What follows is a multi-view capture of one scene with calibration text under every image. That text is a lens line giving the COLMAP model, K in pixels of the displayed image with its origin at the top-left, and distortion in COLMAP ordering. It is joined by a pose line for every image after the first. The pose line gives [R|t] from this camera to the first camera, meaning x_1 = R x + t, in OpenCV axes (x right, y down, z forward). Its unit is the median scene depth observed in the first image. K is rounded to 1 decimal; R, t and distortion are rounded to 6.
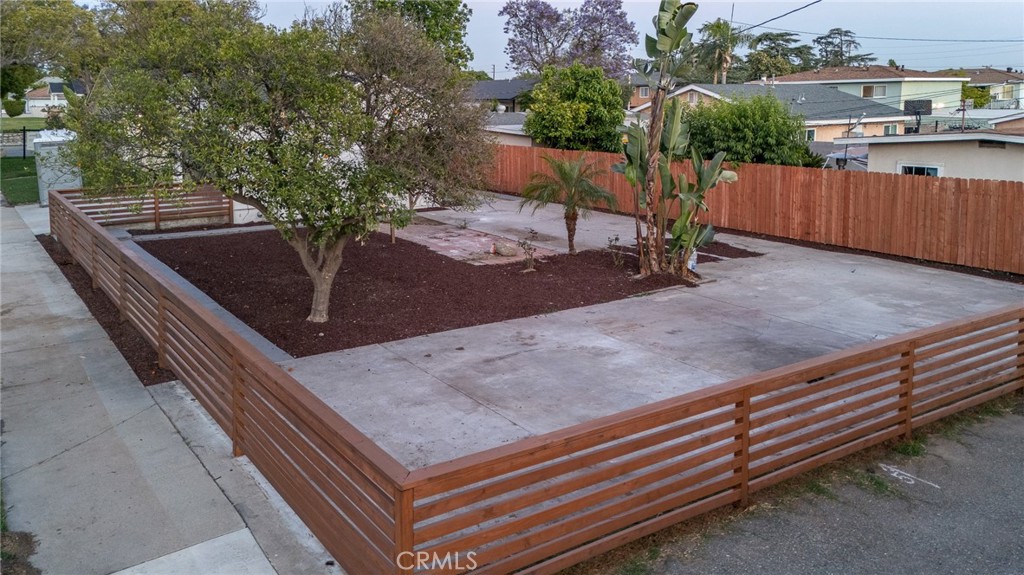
lens RADIAL K [[749.1, 0, 512.0], [0, 749.1, 287.5], [0, 0, 1]] dist [0.088720, -0.054107]
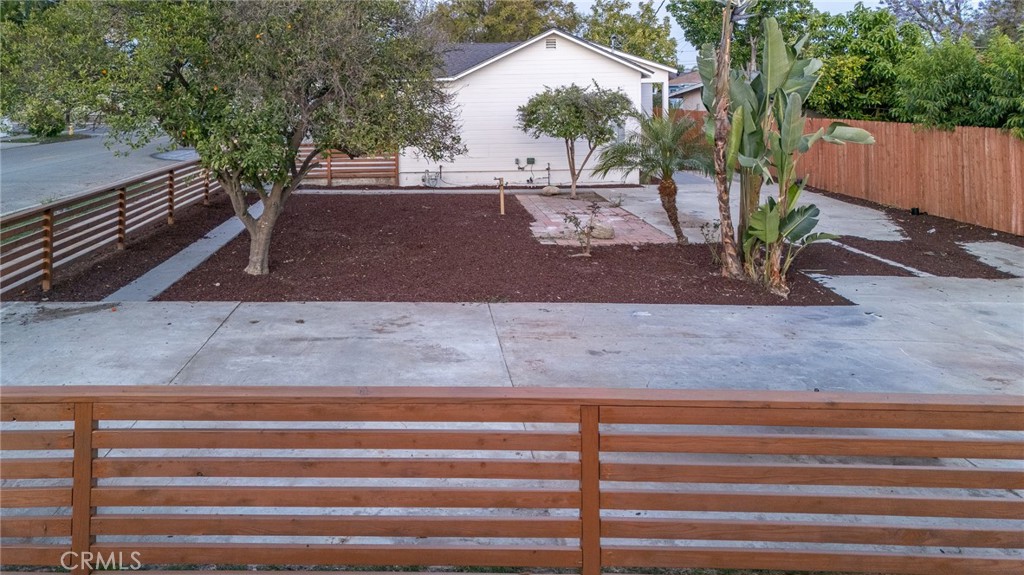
lens RADIAL K [[749.1, 0, 512.0], [0, 749.1, 287.5], [0, 0, 1]] dist [0.088720, -0.054107]
pose [[0.832417, 0.125540, -0.539743, 0.328146], [-0.123685, 0.991520, 0.039867, -0.009159], [0.540171, 0.033572, 0.840886, 0.253553]]
